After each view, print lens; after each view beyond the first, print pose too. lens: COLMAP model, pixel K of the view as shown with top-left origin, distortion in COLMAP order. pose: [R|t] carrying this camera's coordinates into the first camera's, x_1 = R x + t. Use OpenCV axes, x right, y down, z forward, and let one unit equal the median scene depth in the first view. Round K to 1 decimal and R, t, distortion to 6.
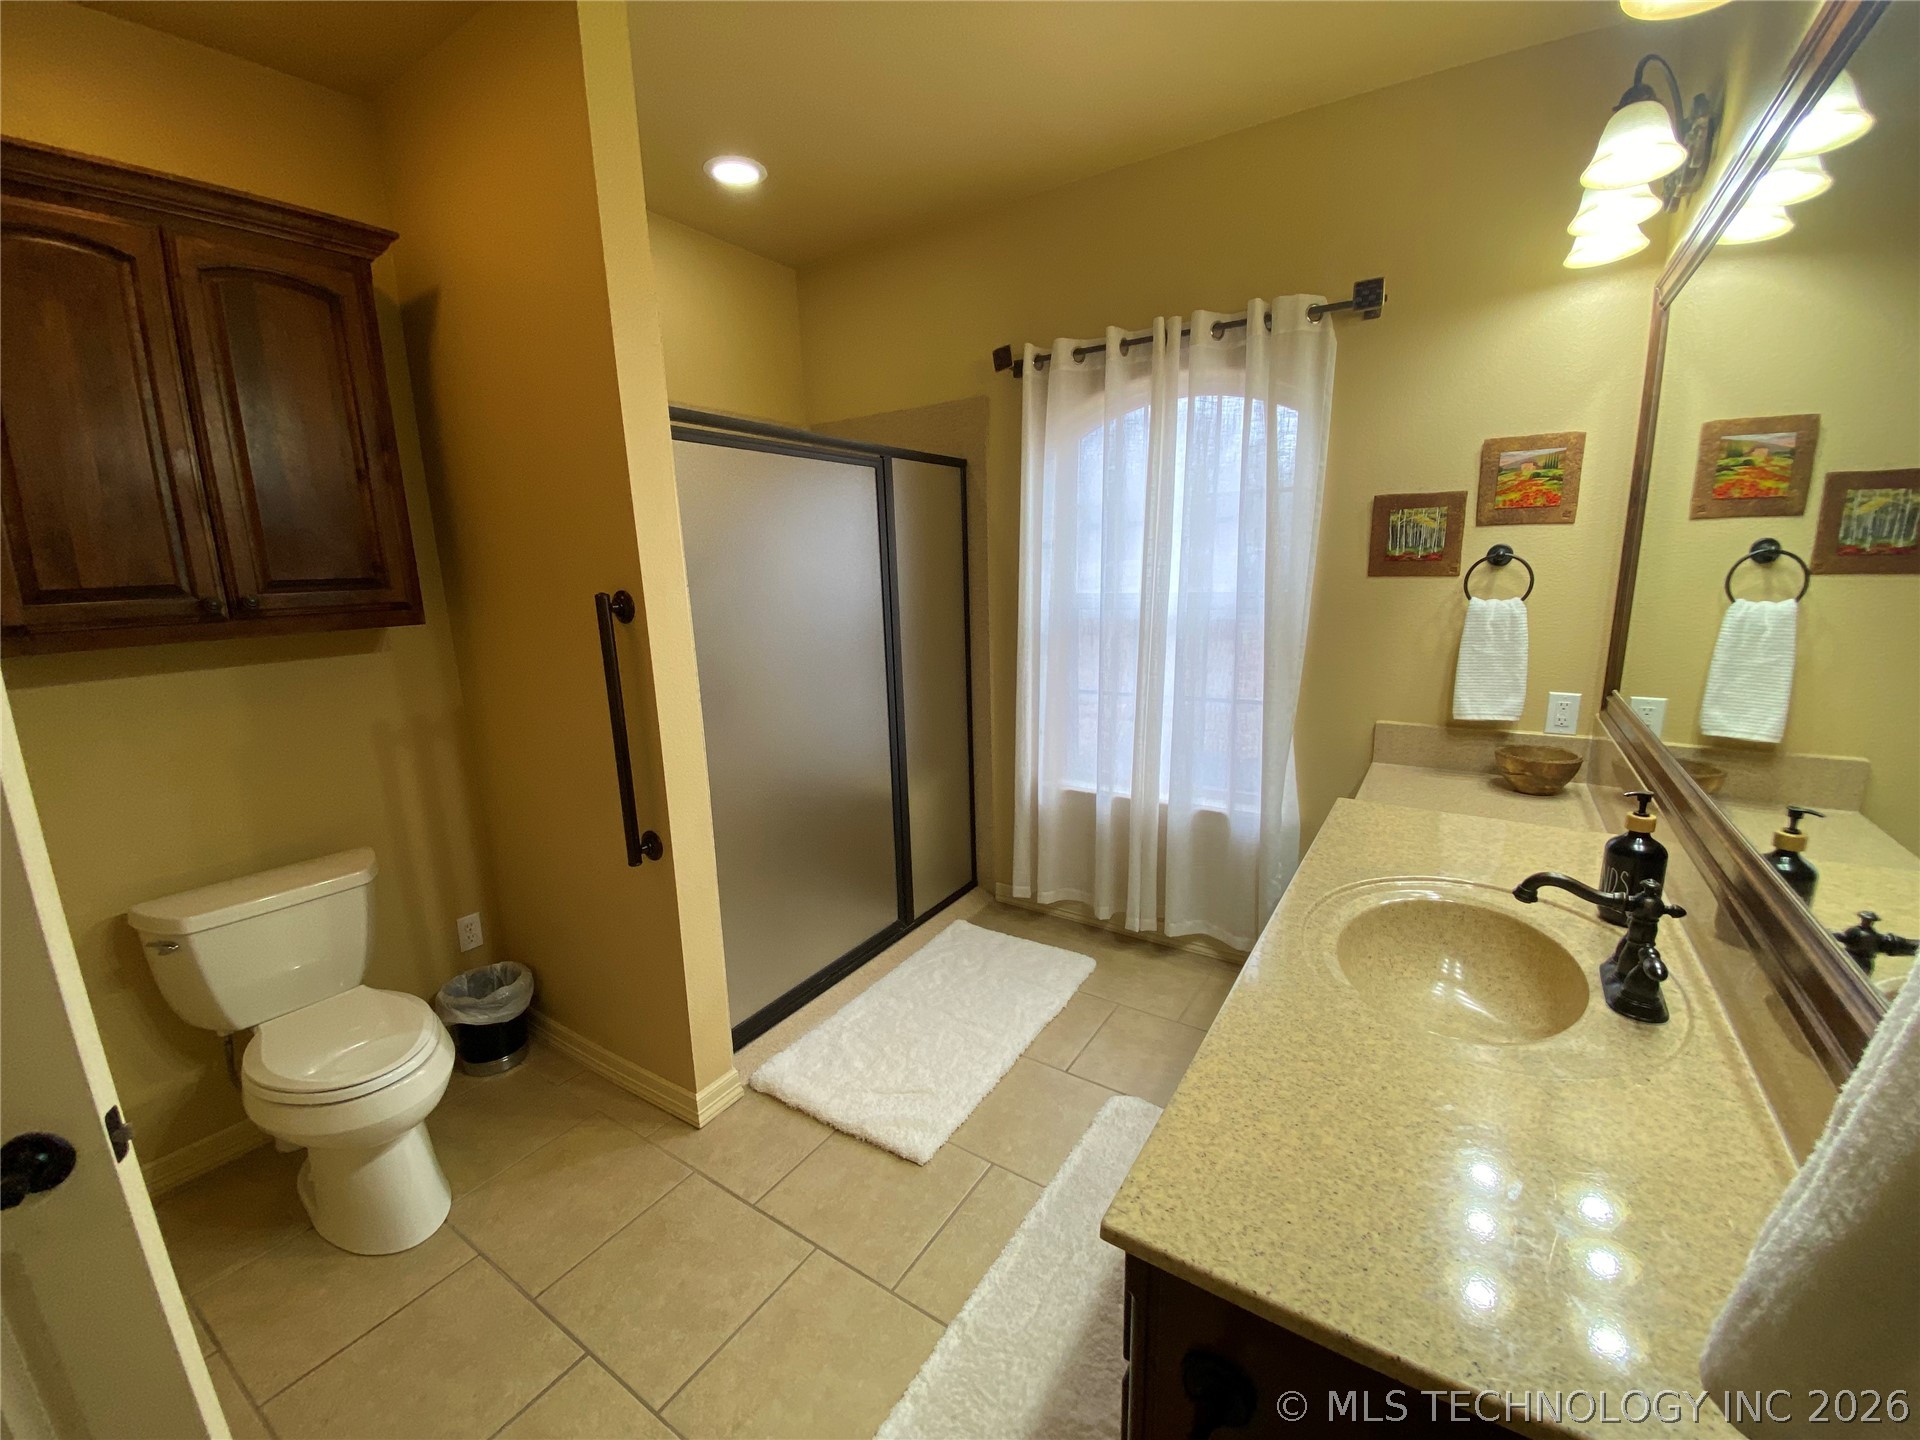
lens RADIAL K [[775.3, 0, 960.0], [0, 775.3, 720.0], [0, 0, 1]] dist [0.000183, -0.000050]
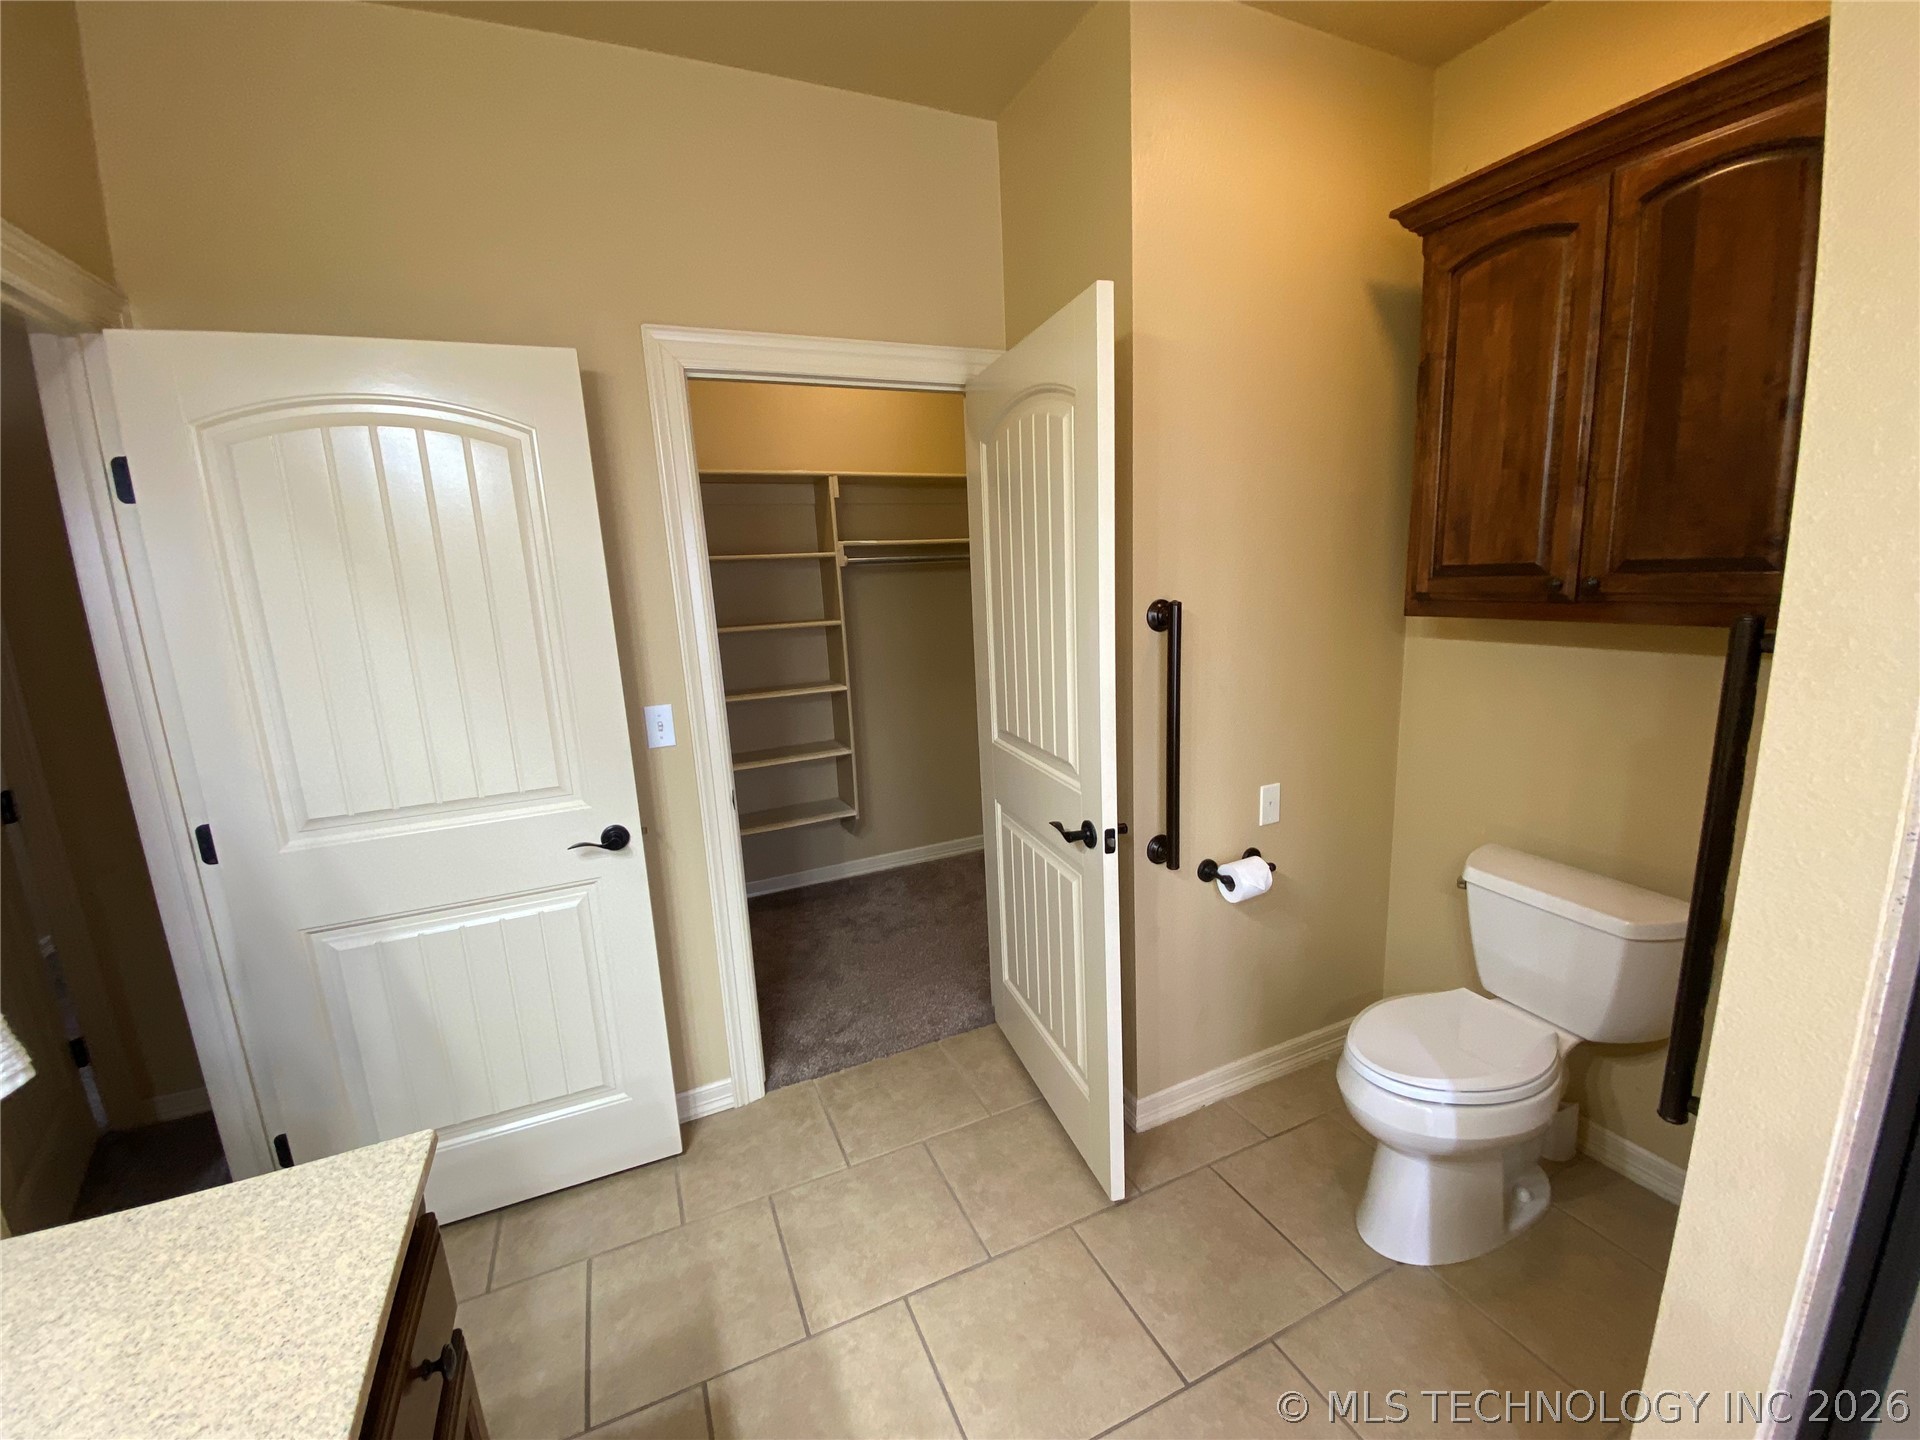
lens RADIAL K [[775.3, 0, 960.0], [0, 775.3, 720.0], [0, 0, 1]] dist [0.000183, -0.000050]
pose [[-0.532080, 0.227434, -0.815576, 0.261733], [-0.107323, 0.937362, 0.331413, -0.246235], [0.839865, 0.263868, -0.474343, 0.939276]]
